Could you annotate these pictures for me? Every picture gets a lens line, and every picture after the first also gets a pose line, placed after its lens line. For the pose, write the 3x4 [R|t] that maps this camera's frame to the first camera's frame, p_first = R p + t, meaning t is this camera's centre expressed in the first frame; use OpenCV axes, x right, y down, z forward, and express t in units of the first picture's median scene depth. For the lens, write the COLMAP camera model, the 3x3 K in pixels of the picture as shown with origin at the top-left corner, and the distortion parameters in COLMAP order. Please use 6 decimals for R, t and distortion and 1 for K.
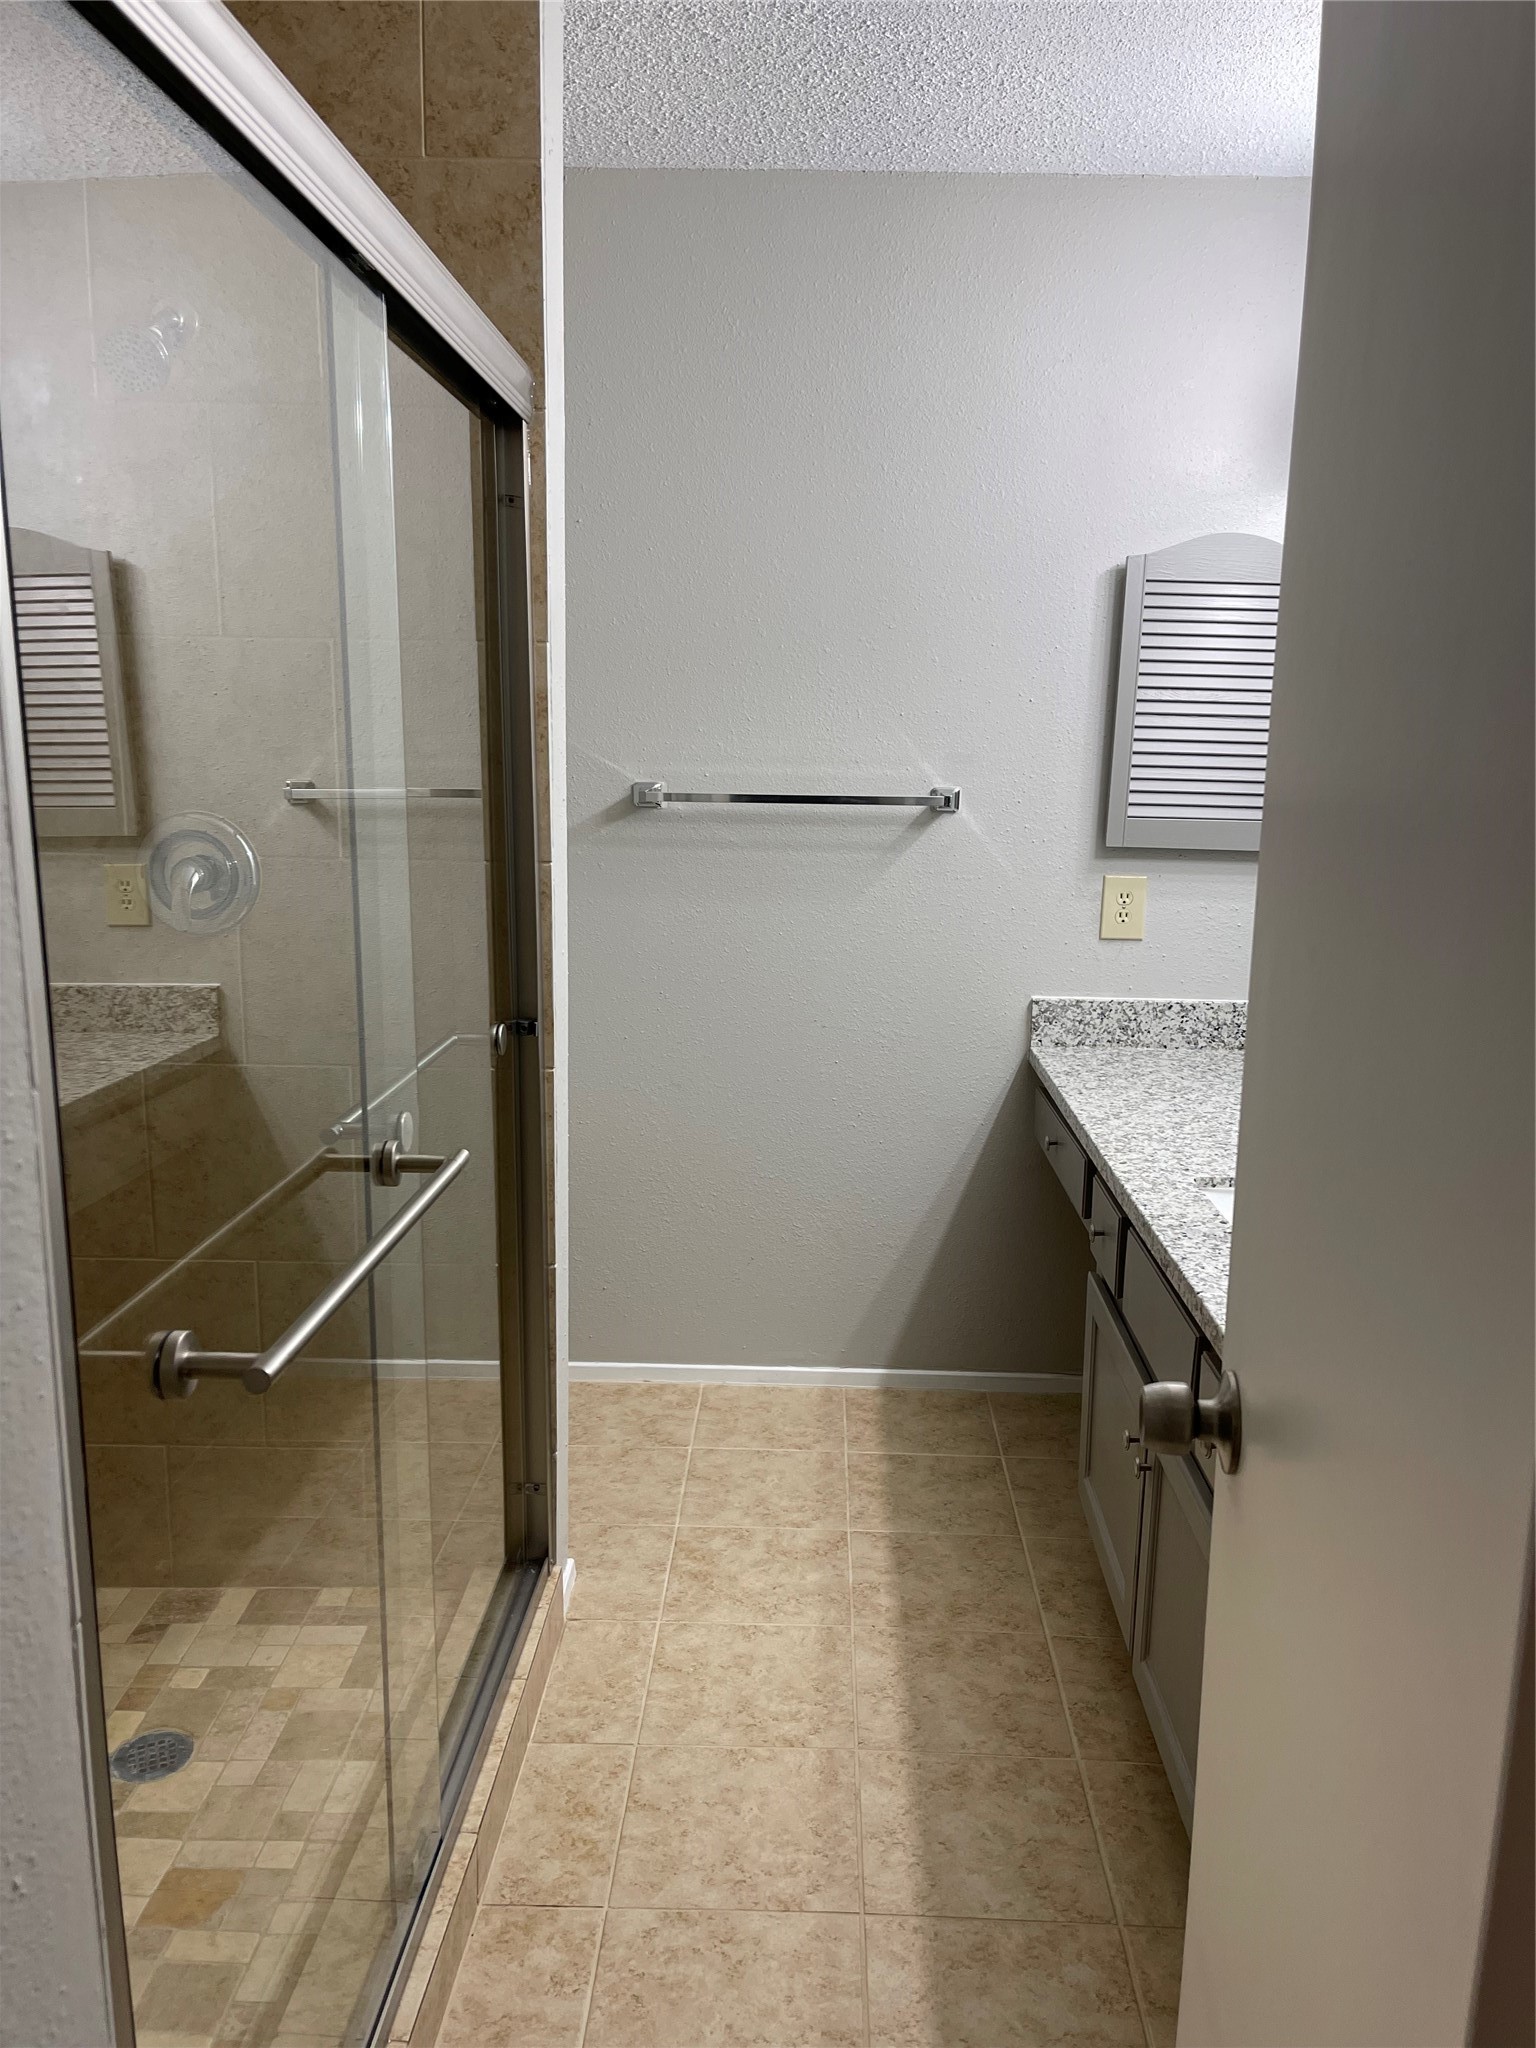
lens RADIAL K [[1562.0, 0, 778.9], [0, 1562.0, 1036.0], [0, 0, 1]] dist [0.067178, -0.084801]
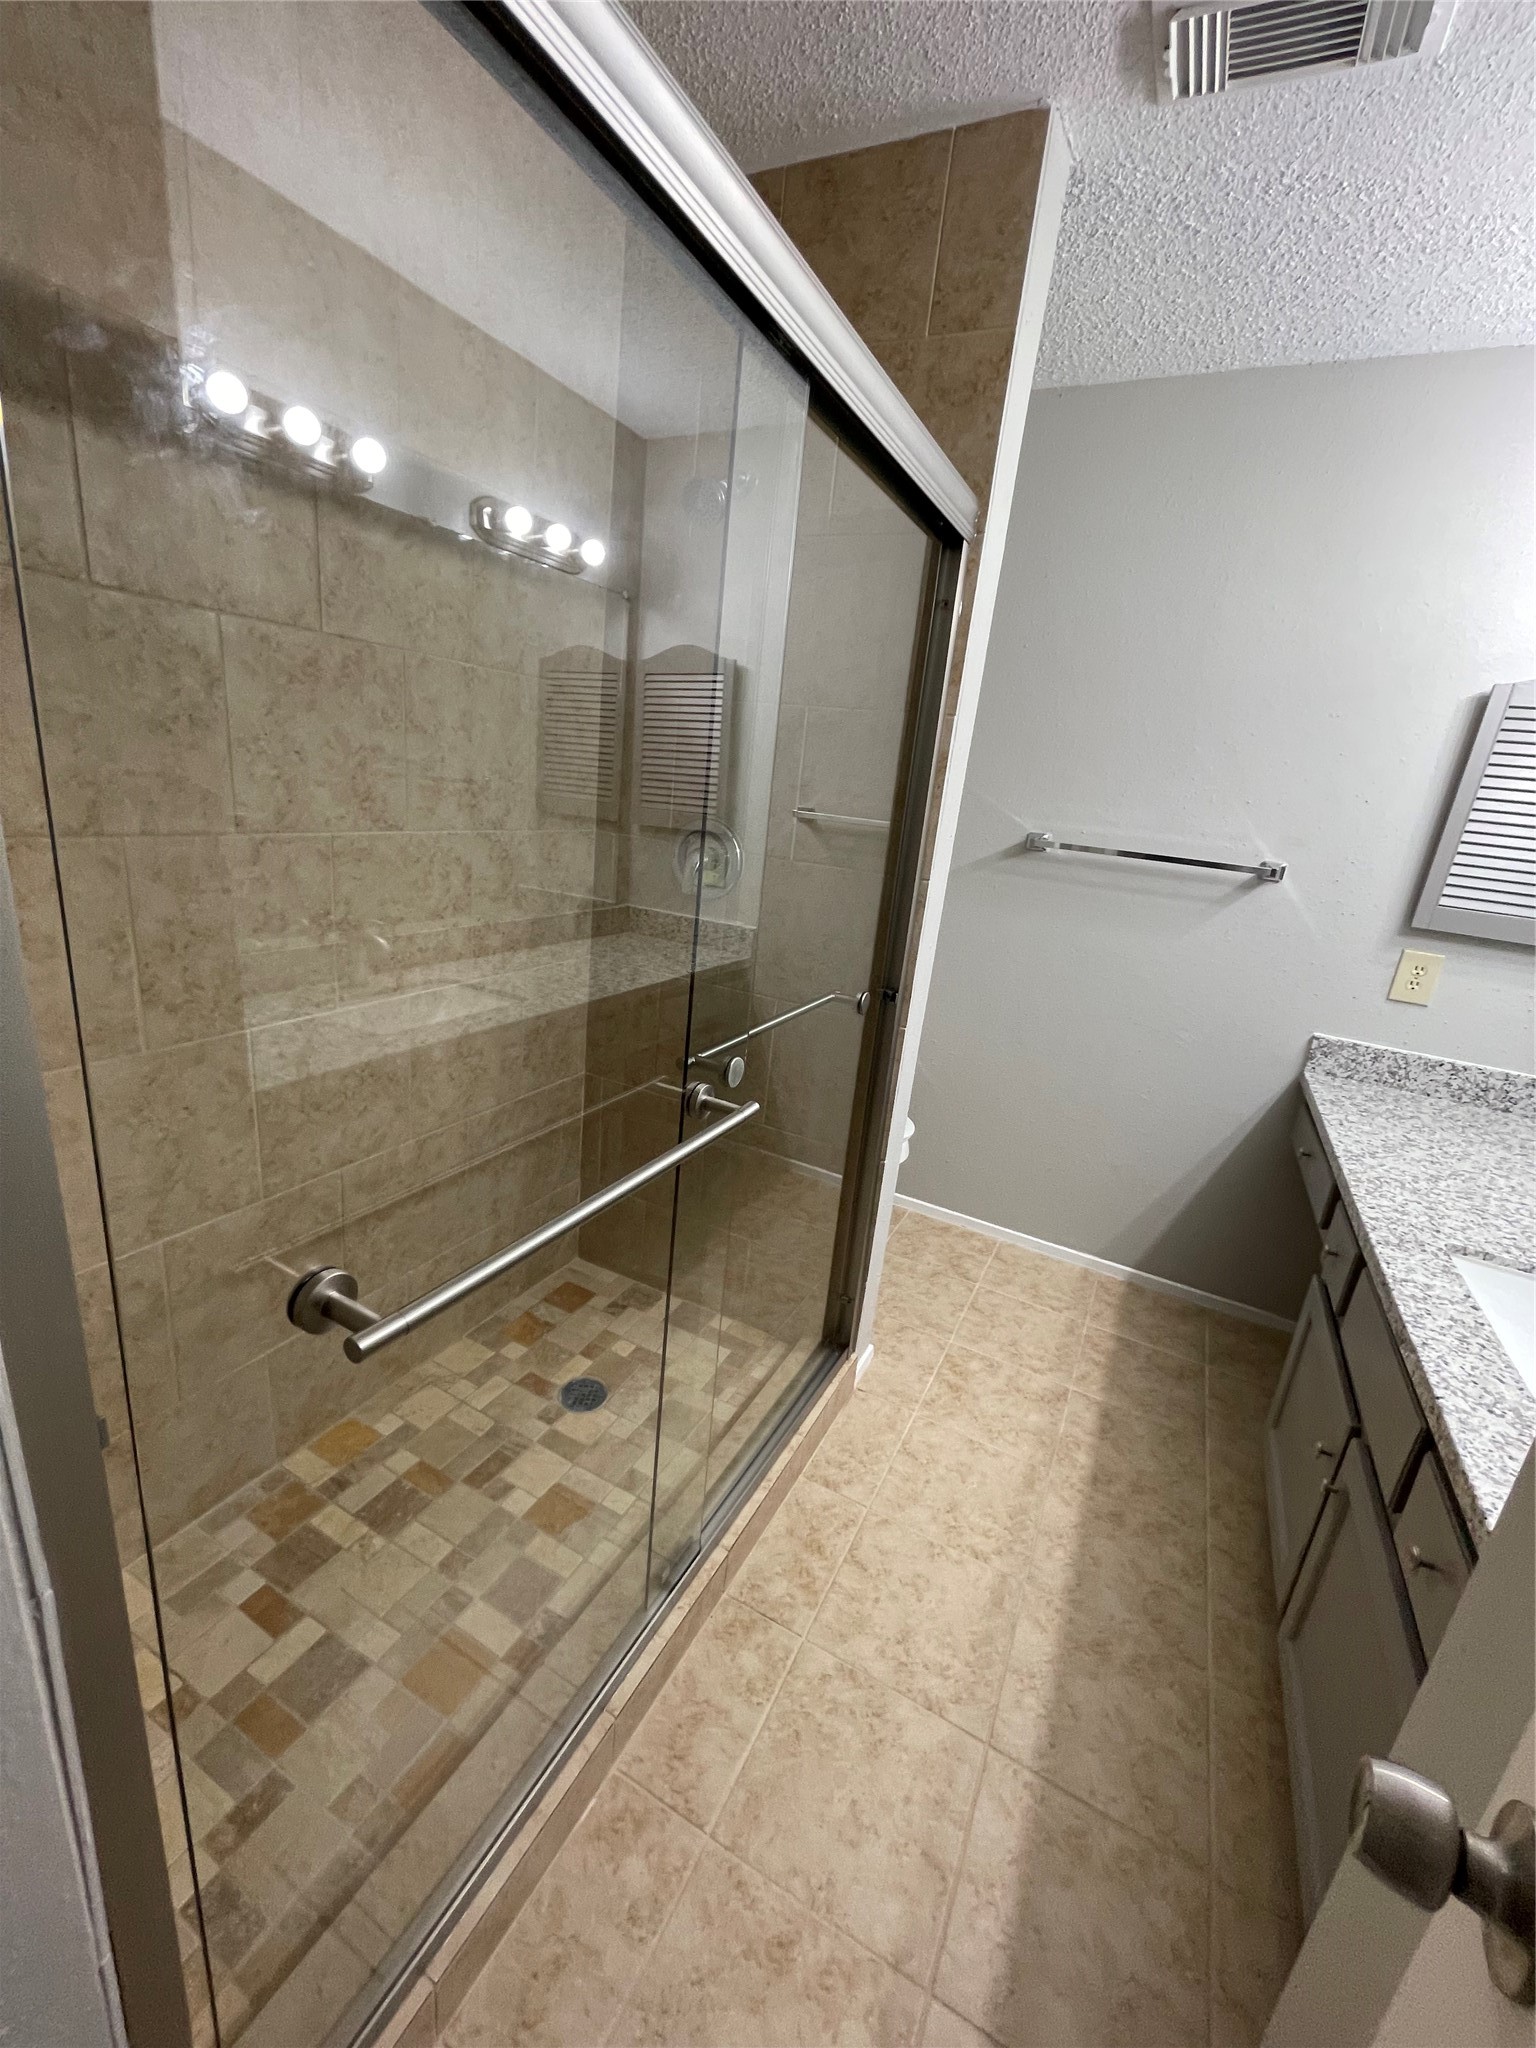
lens RADIAL K [[831.5, 0, 771.0], [0, 831.5, 1016.7], [0, 0, 1]] dist [-0.000323, 0.000001]
pose [[0.898979, 0.194475, -0.392450, 0.033543], [-0.169488, 0.980676, 0.097720, -0.037685], [0.403870, -0.021333, 0.914567, 0.250321]]
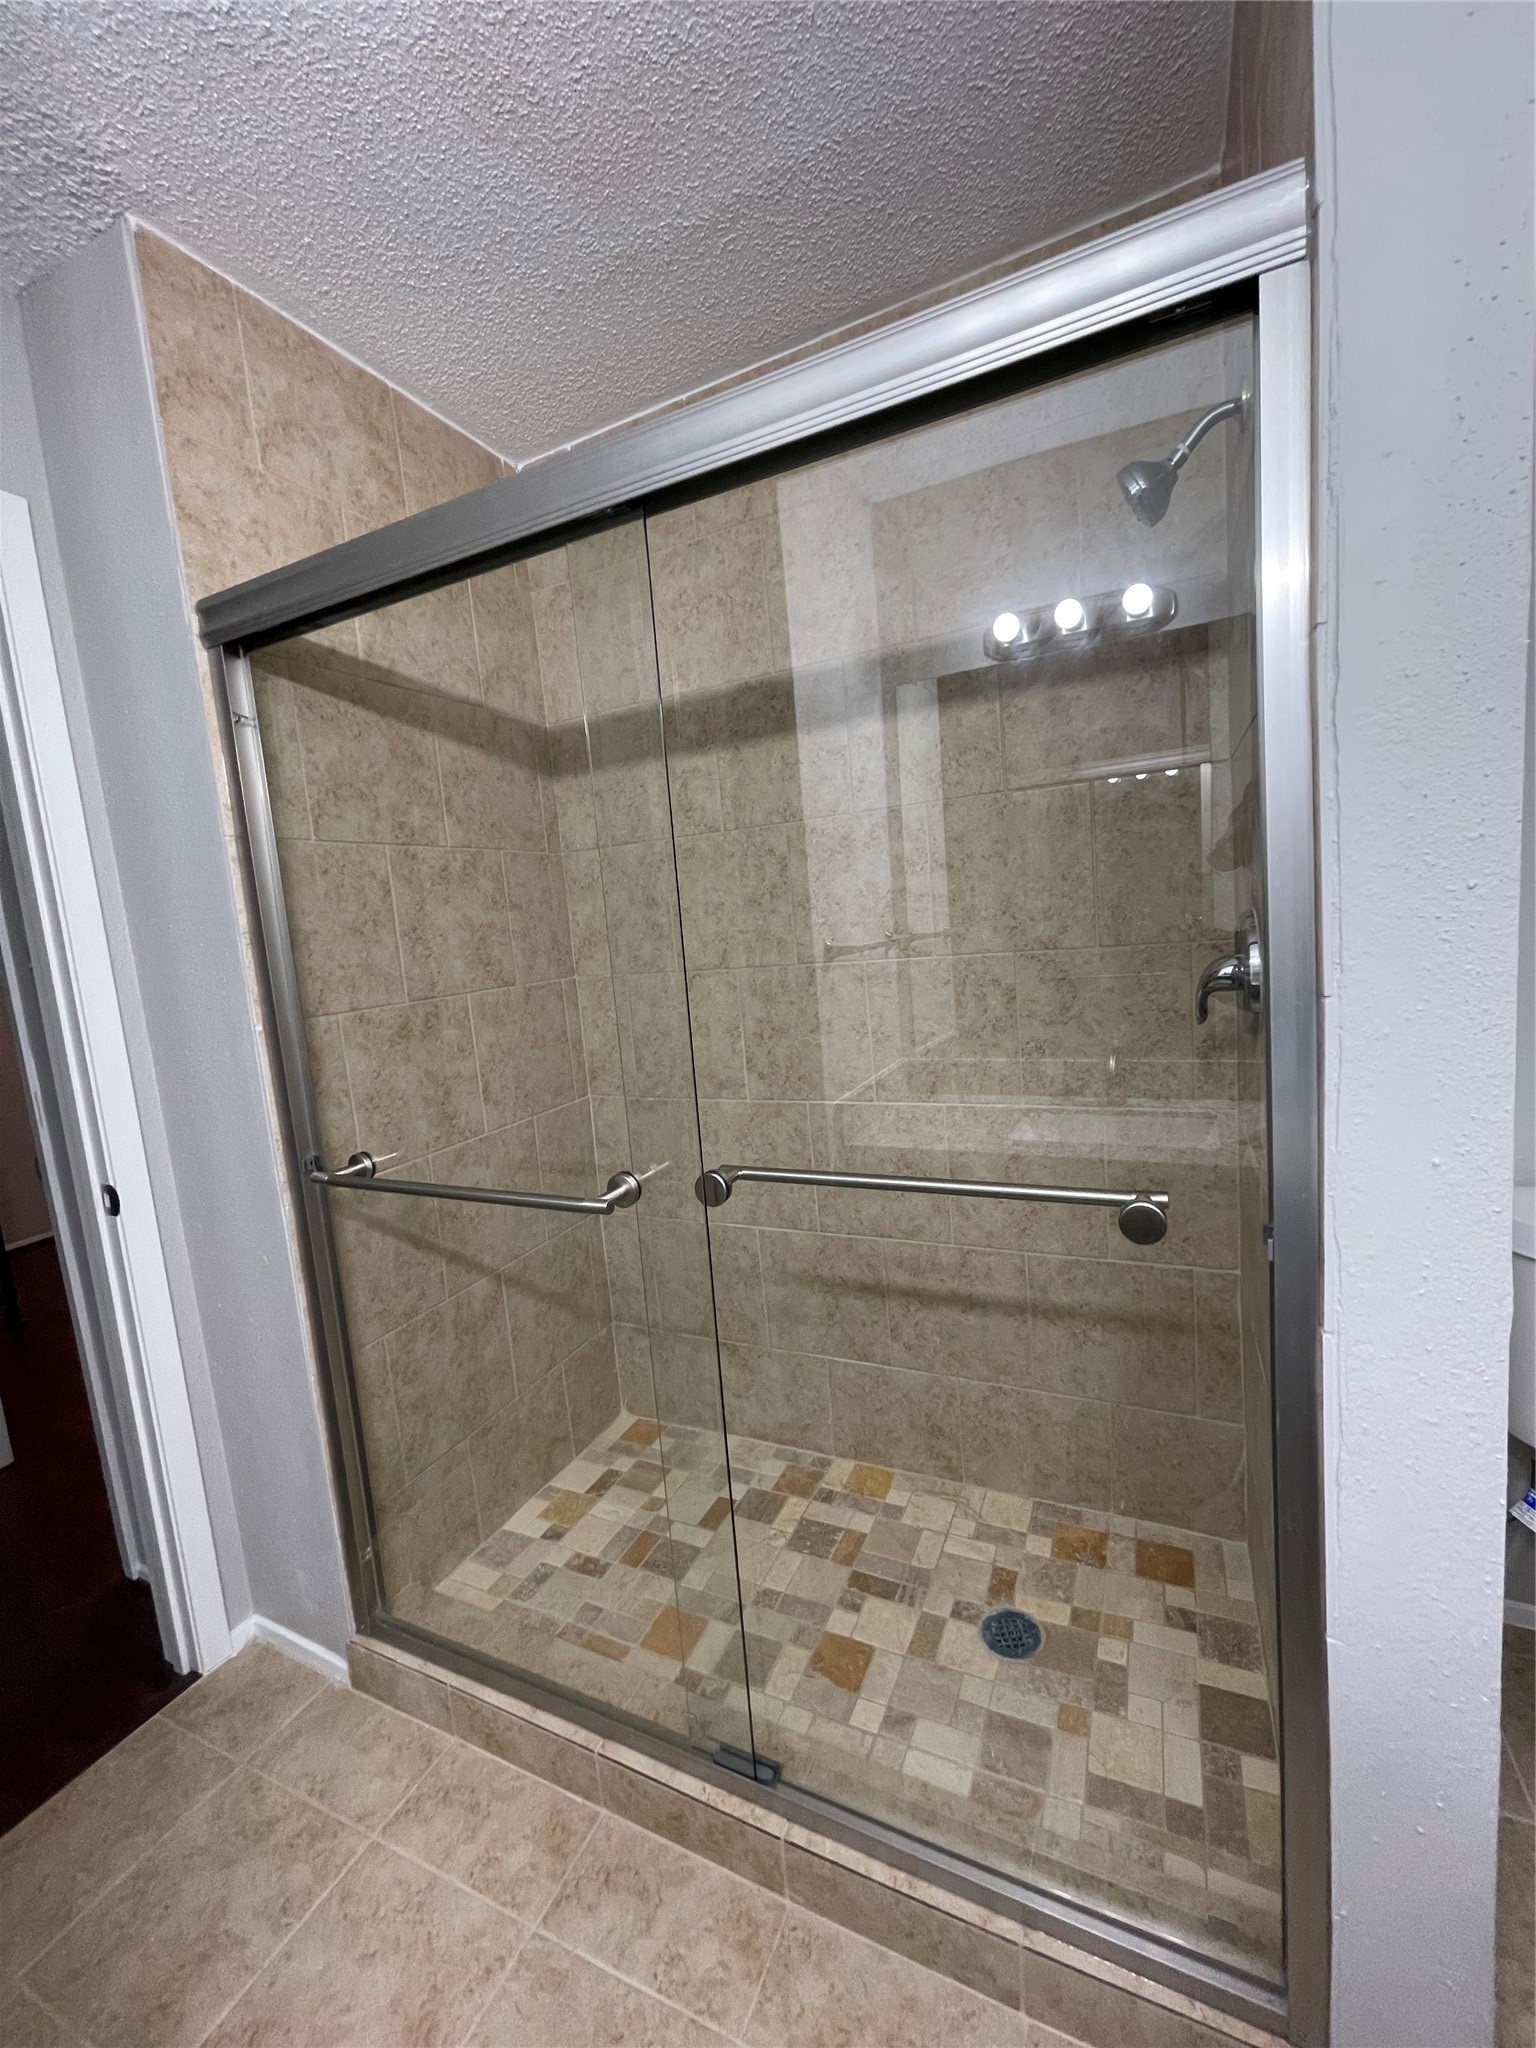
lens RADIAL K [[831.5, 0, 785.7], [0, 831.5, 1020.2], [0, 0, 1]] dist [-0.000323, 0.000001]
pose [[-0.388582, 0.126322, -0.912714, 0.201423], [-0.103544, 0.978297, 0.179482, -0.122593], [0.915578, 0.164249, -0.367069, 0.833834]]
